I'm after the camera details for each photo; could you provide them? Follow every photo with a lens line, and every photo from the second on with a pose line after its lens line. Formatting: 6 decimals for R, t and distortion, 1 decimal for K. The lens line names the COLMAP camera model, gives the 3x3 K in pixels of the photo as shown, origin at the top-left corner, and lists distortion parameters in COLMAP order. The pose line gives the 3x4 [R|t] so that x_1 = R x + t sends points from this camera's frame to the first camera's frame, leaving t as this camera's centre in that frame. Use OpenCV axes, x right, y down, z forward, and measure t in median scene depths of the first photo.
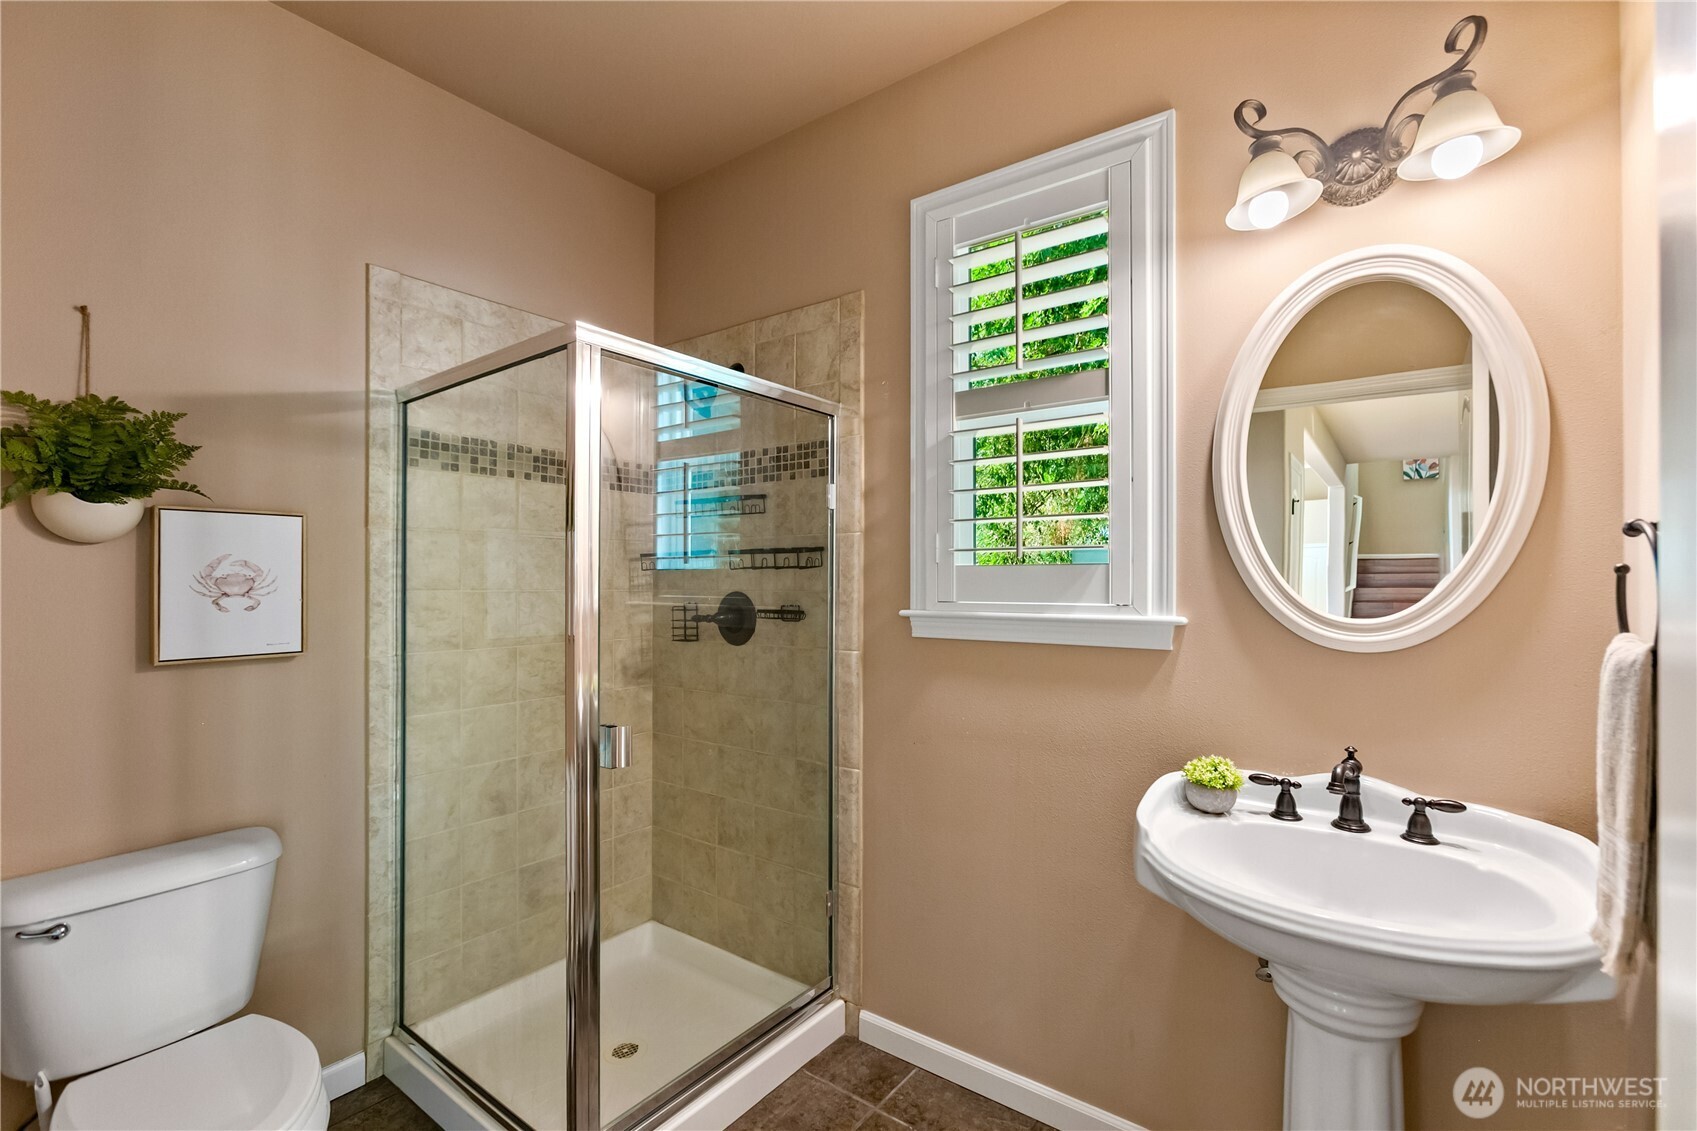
lens RADIAL K [[752.6, 0, 850.4], [0, 752.6, 581.4], [0, 0, 1]] dist [-0.001785, 0.004912]
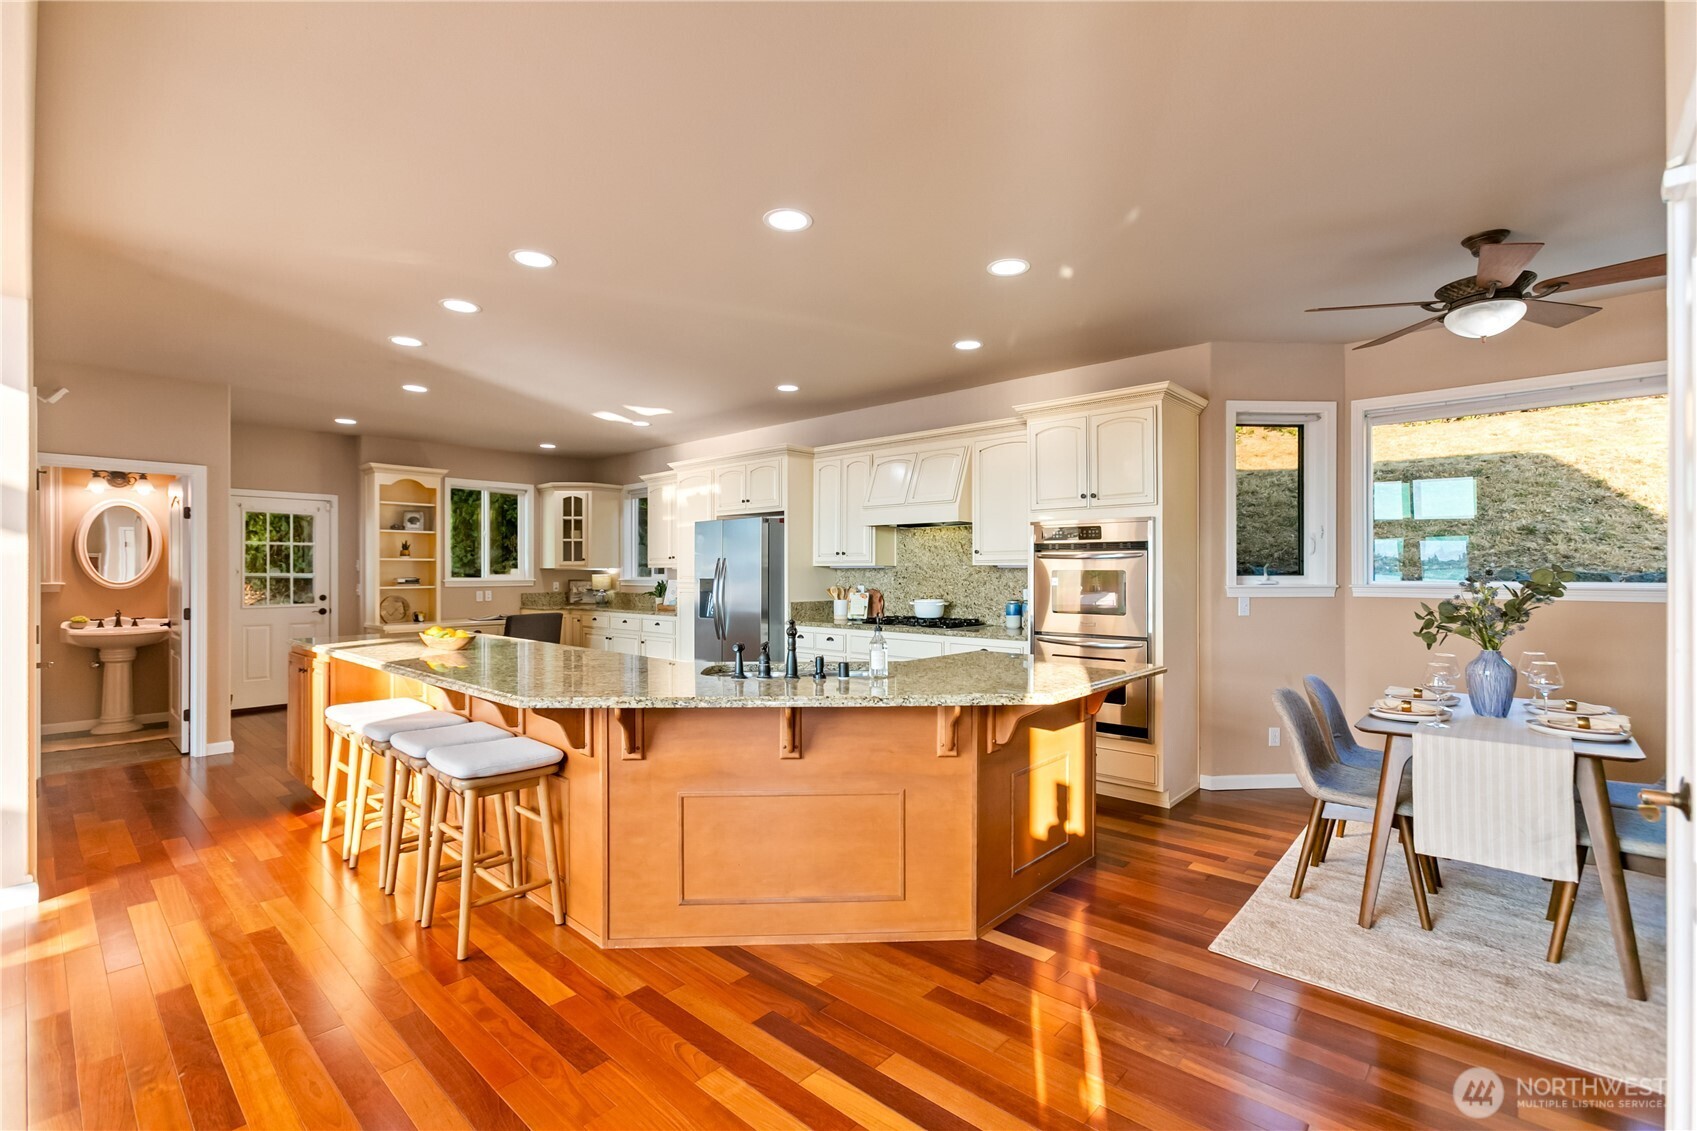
lens RADIAL K [[752.6, 0, 862.1], [0, 752.6, 573.5], [0, 0, 1]] dist [-0.001785, 0.004912]
pose [[0.095906, 0.000584, 0.995390, -2.333084], [-0.006577, 0.999978, 0.000047, -0.019729], [-0.995369, -0.006551, 0.095908, -2.651531]]
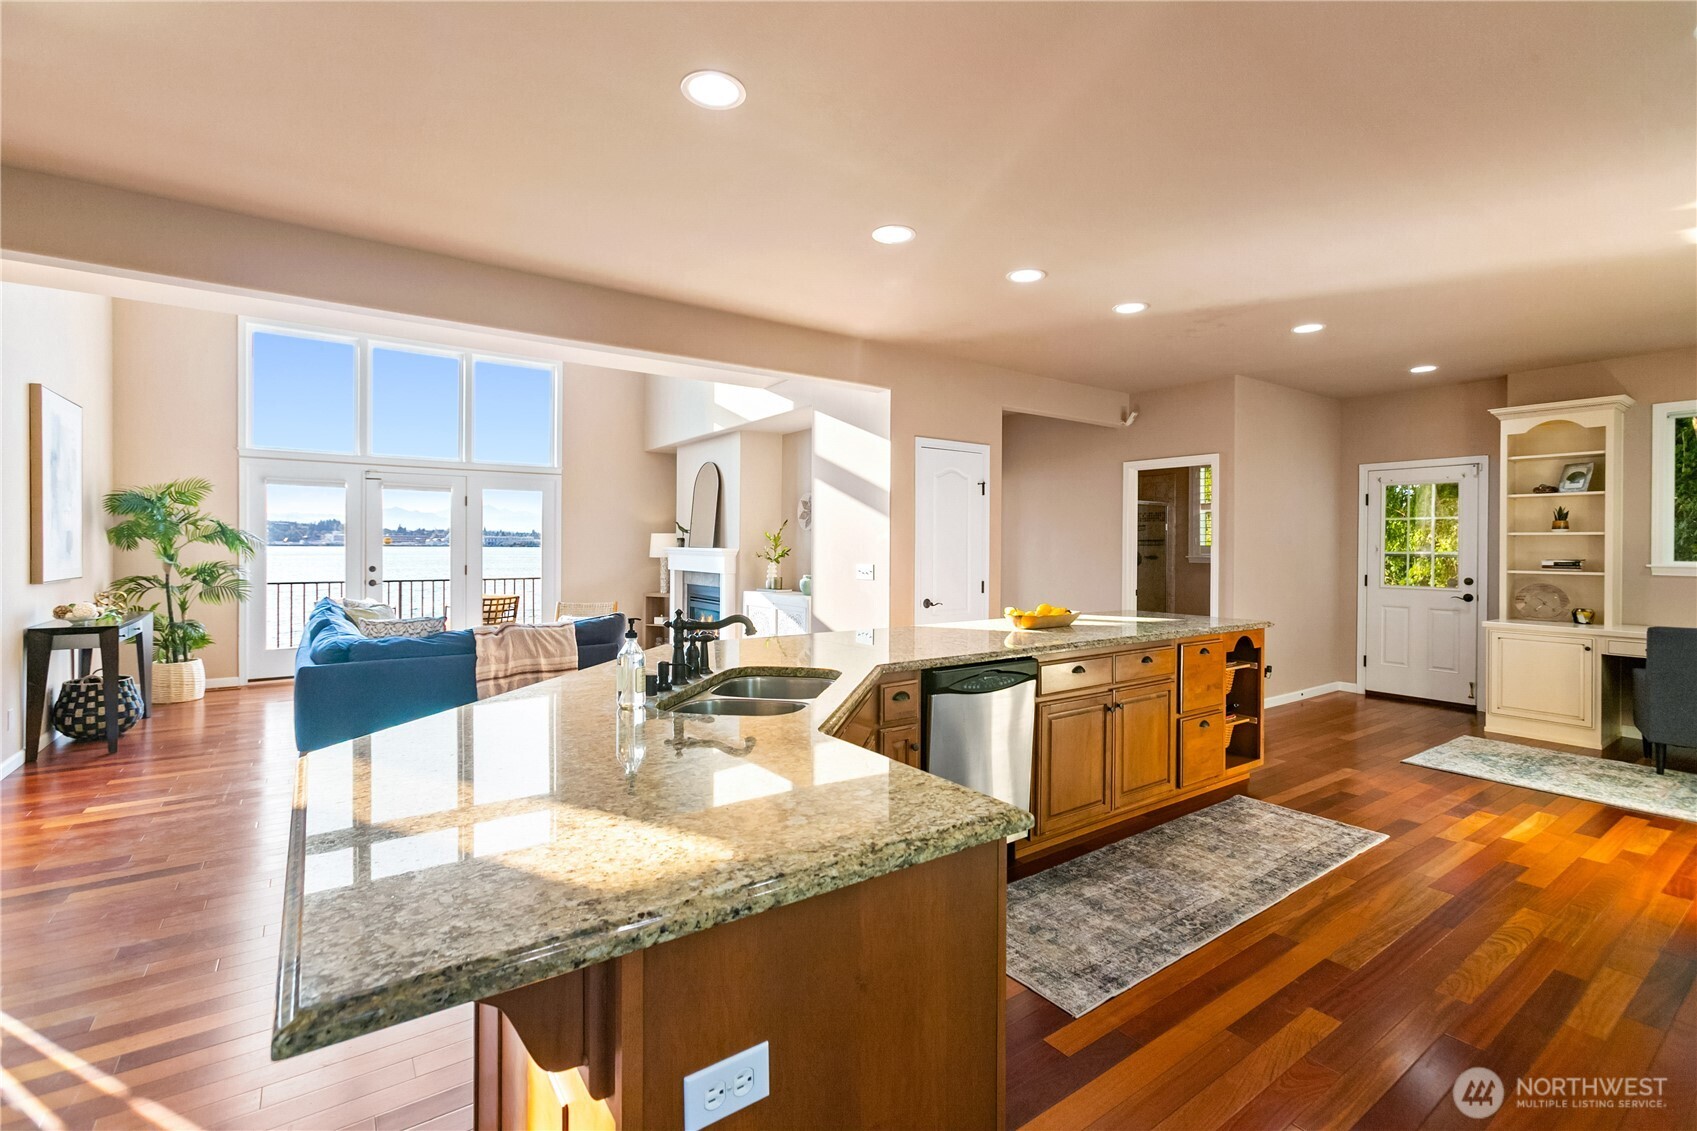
lens RADIAL K [[752.6, 0, 856.0], [0, 752.6, 545.4], [0, 0, 1]] dist [-0.001785, 0.004912]
pose [[0.951055, 0.004735, -0.308985, -0.360583], [-0.001839, 0.999952, 0.009661, -0.053343], [0.309015, -0.008620, 0.951018, -3.324122]]
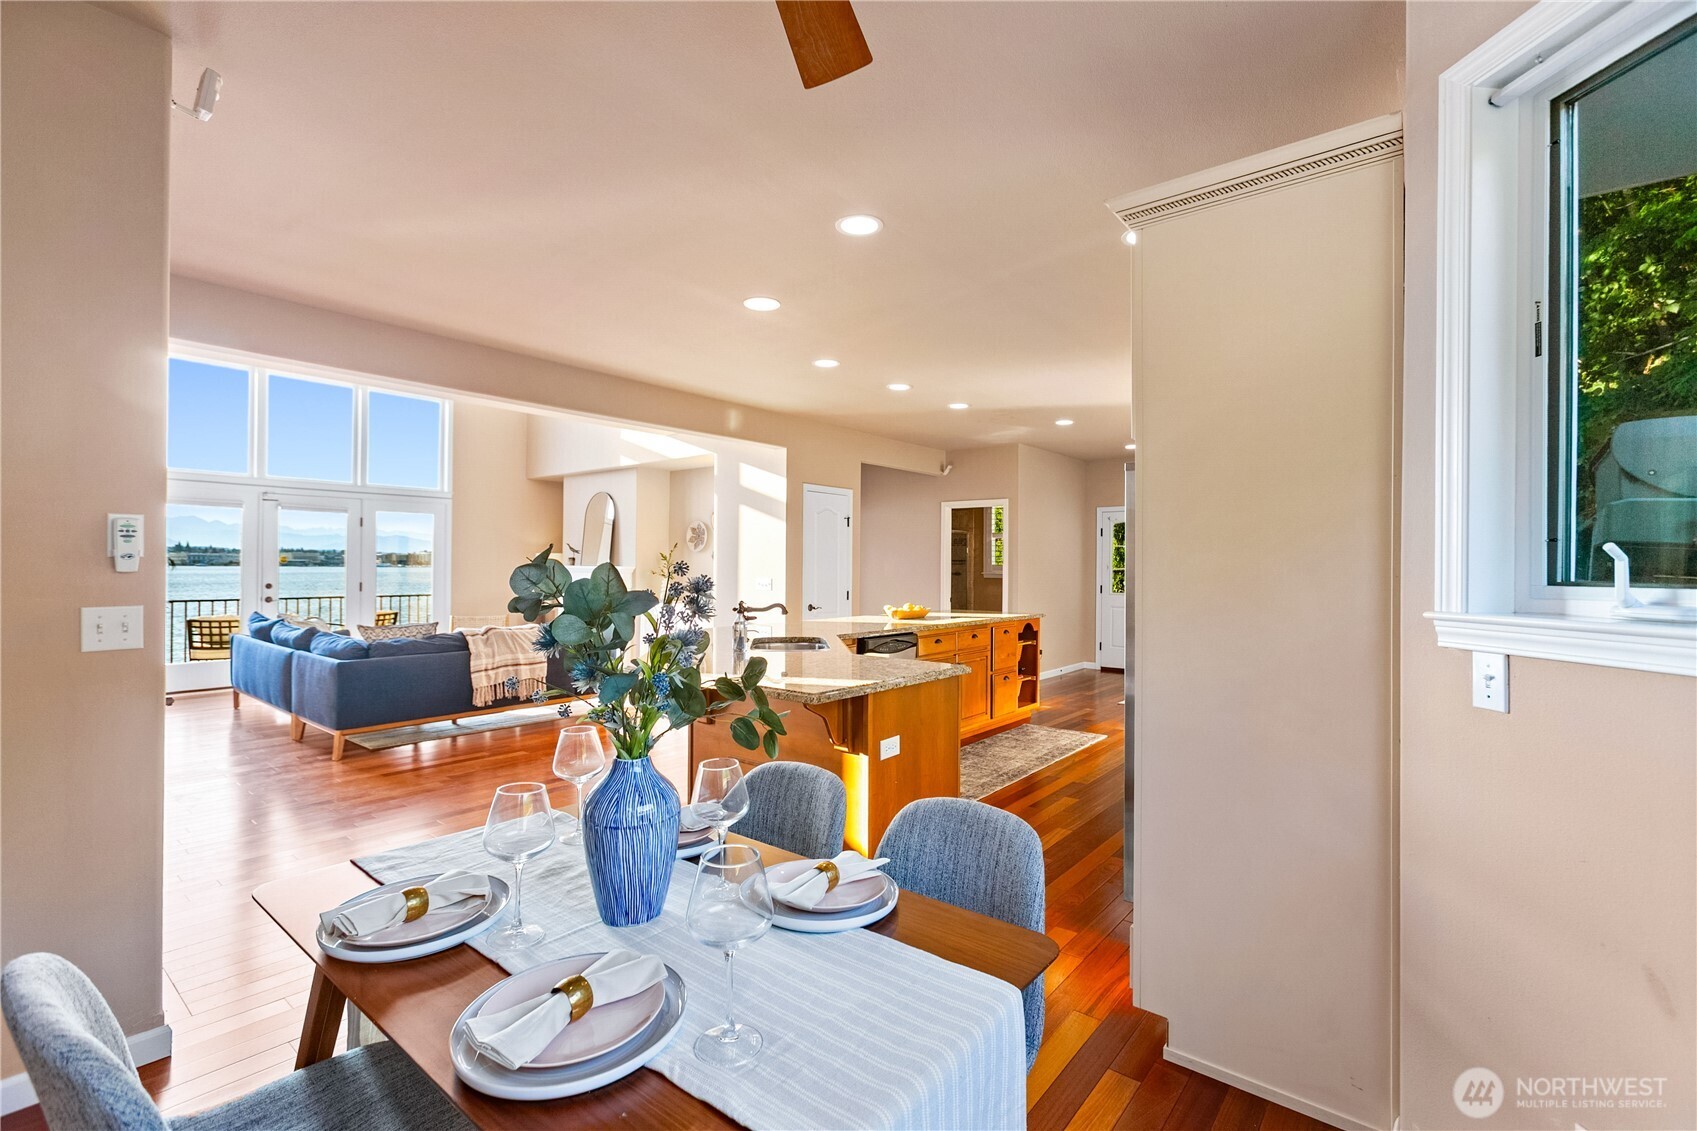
lens RADIAL K [[752.6, 0, 850.6], [0, 752.6, 558.5], [0, 0, 1]] dist [-0.001785, 0.004912]
pose [[0.998712, 0.005072, -0.050479, -0.572047], [-0.005028, 0.999987, 0.001012, -0.059496], [0.050483, -0.000757, 0.998725, -4.237639]]
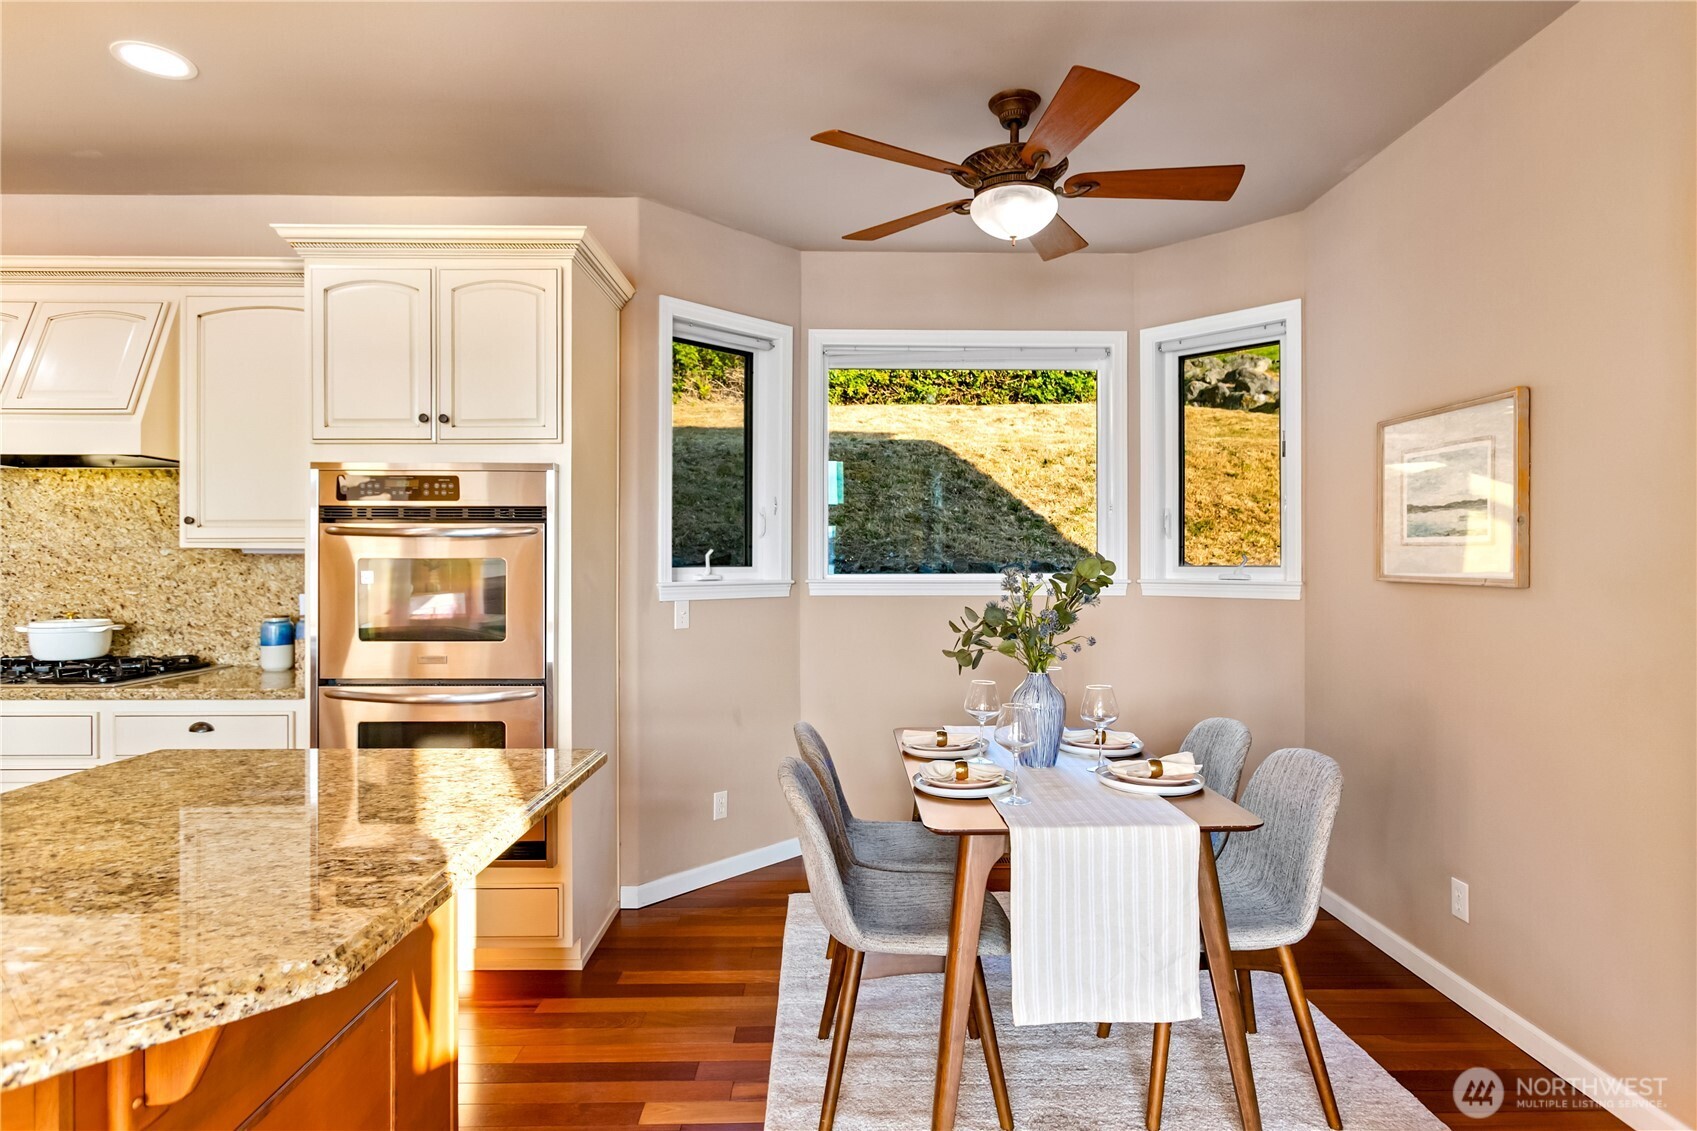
lens RADIAL K [[910.5, 0, 854.4], [0, 910.5, 557.9], [0, 0, 1]] dist [-0.002107, 0.001674]
pose [[-0.600546, 0.006031, 0.799568, -1.630483], [-0.004116, 0.999935, -0.010634, -0.021736], [-0.799580, -0.009677, -0.600482, -2.767993]]
